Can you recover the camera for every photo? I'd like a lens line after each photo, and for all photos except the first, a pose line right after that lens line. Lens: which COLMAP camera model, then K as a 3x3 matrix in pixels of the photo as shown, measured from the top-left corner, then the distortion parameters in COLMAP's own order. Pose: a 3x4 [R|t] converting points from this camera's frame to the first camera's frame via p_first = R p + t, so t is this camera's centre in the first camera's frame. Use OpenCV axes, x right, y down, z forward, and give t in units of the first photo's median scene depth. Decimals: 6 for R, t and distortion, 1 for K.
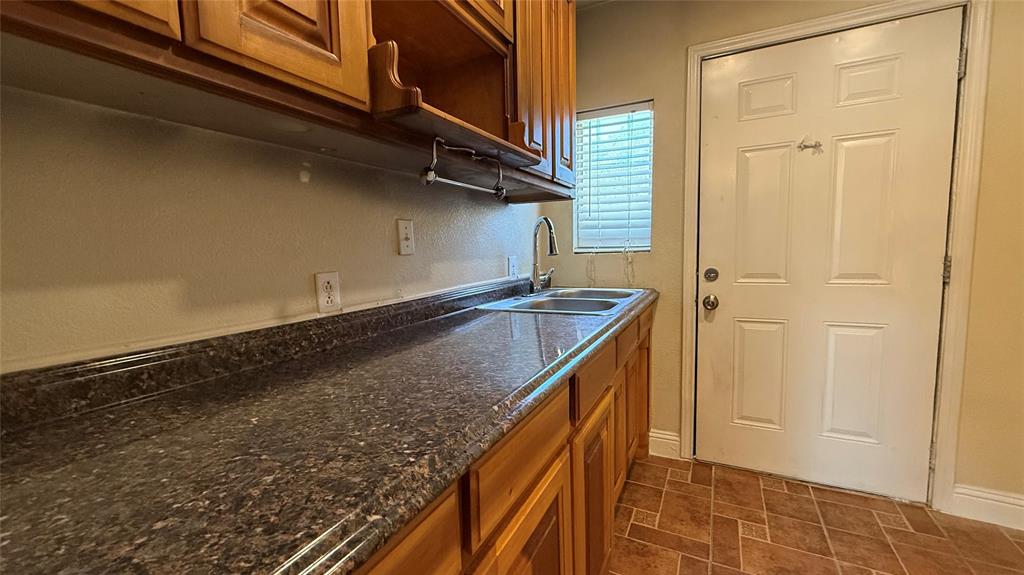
lens RADIAL K [[406.8, 0, 508.4], [0, 406.8, 286.5], [0, 0, 1]] dist [-0.001415, 0.000009]
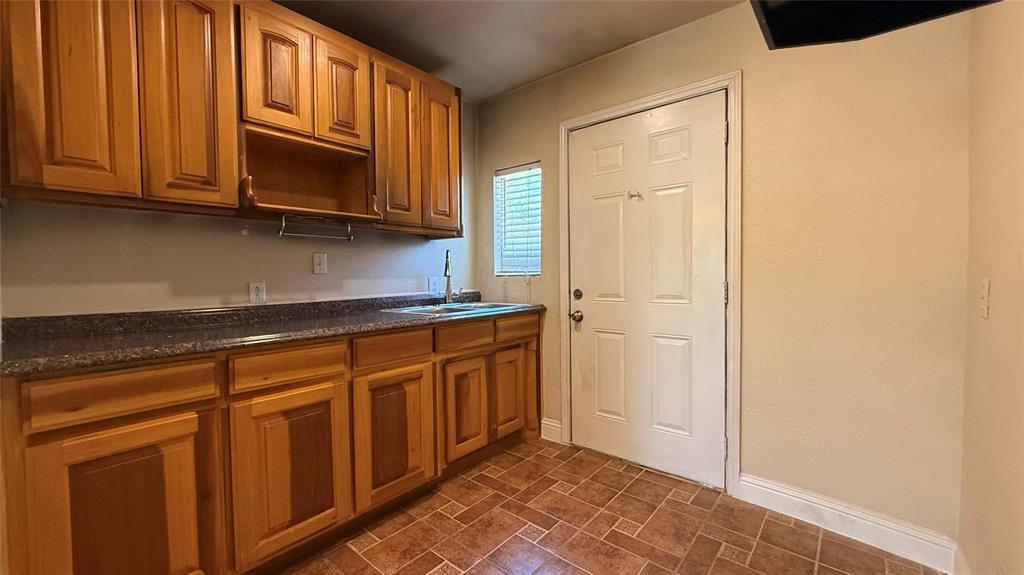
lens RADIAL K [[406.1, 0, 512.0], [0, 406.1, 287.5], [0, 0, 1]] dist [-0.008981, -0.000021]
pose [[0.973675, 0.022201, -0.226858, 0.658986], [-0.035100, 0.997978, -0.052981, 0.027766], [0.225223, 0.059549, 0.972486, -0.318351]]
